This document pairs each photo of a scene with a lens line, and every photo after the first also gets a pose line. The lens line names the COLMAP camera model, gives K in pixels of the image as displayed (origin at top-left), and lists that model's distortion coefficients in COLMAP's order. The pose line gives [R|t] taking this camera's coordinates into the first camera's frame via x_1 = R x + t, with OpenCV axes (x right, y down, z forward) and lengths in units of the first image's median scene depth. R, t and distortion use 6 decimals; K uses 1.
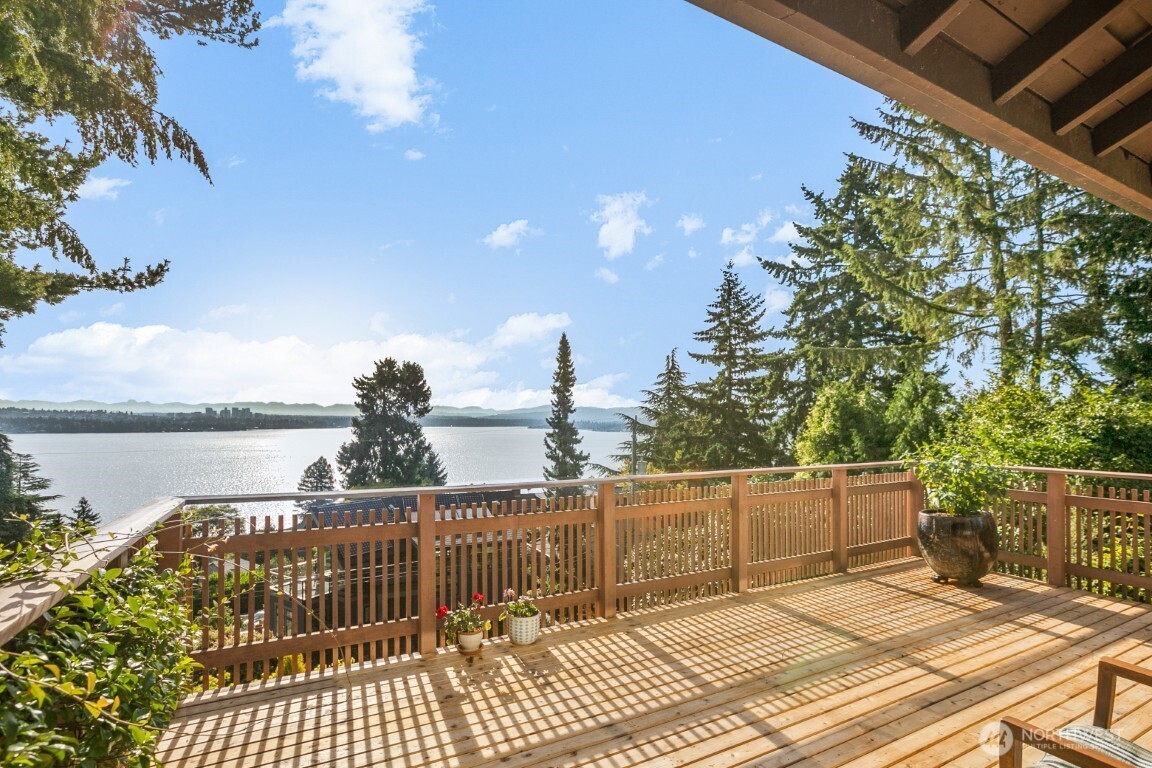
lens RADIAL K [[551.2, 0, 570.9], [0, 551.2, 431.6], [0, 0, 1]] dist [-0.009436, 0.000107]
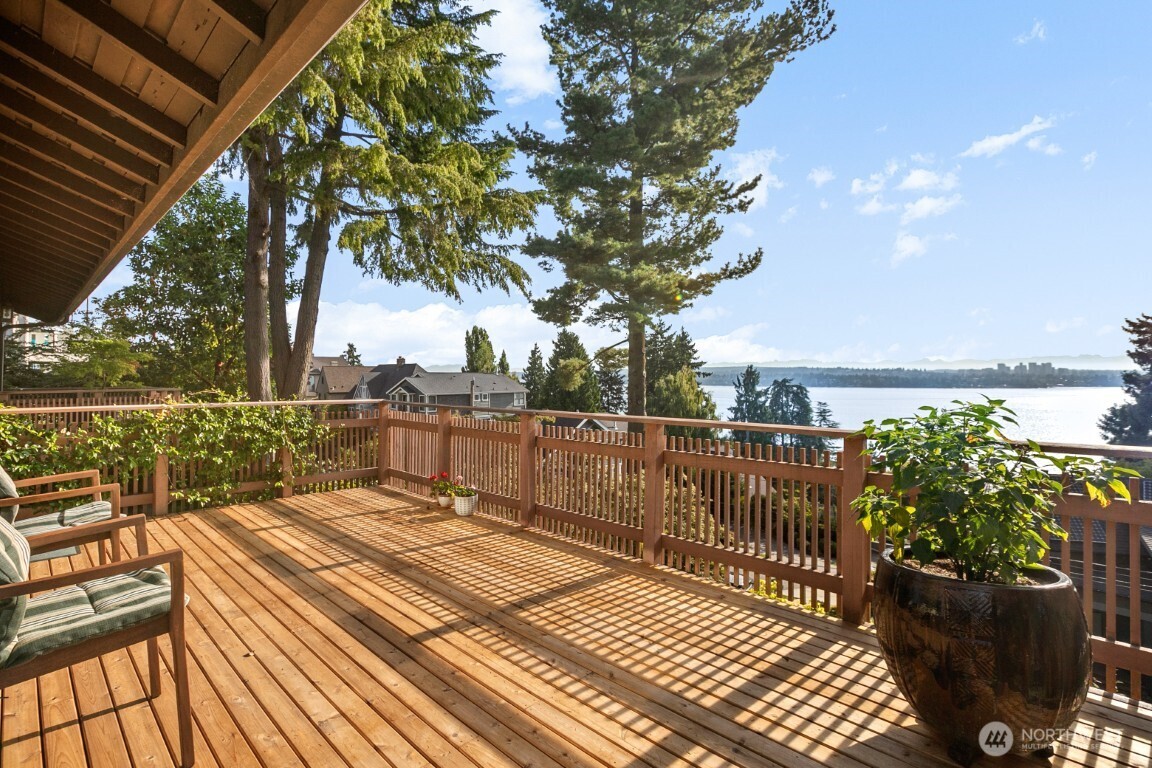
lens RADIAL K [[551.2, 0, 577.1], [0, 551.2, 378.3], [0, 0, 1]] dist [-0.009436, 0.000107]
pose [[0.302609, -0.000727, -0.953114, 0.342247], [-0.016748, 0.999841, -0.006080, 0.005763], [0.952968, 0.017803, 0.302549, 0.204121]]
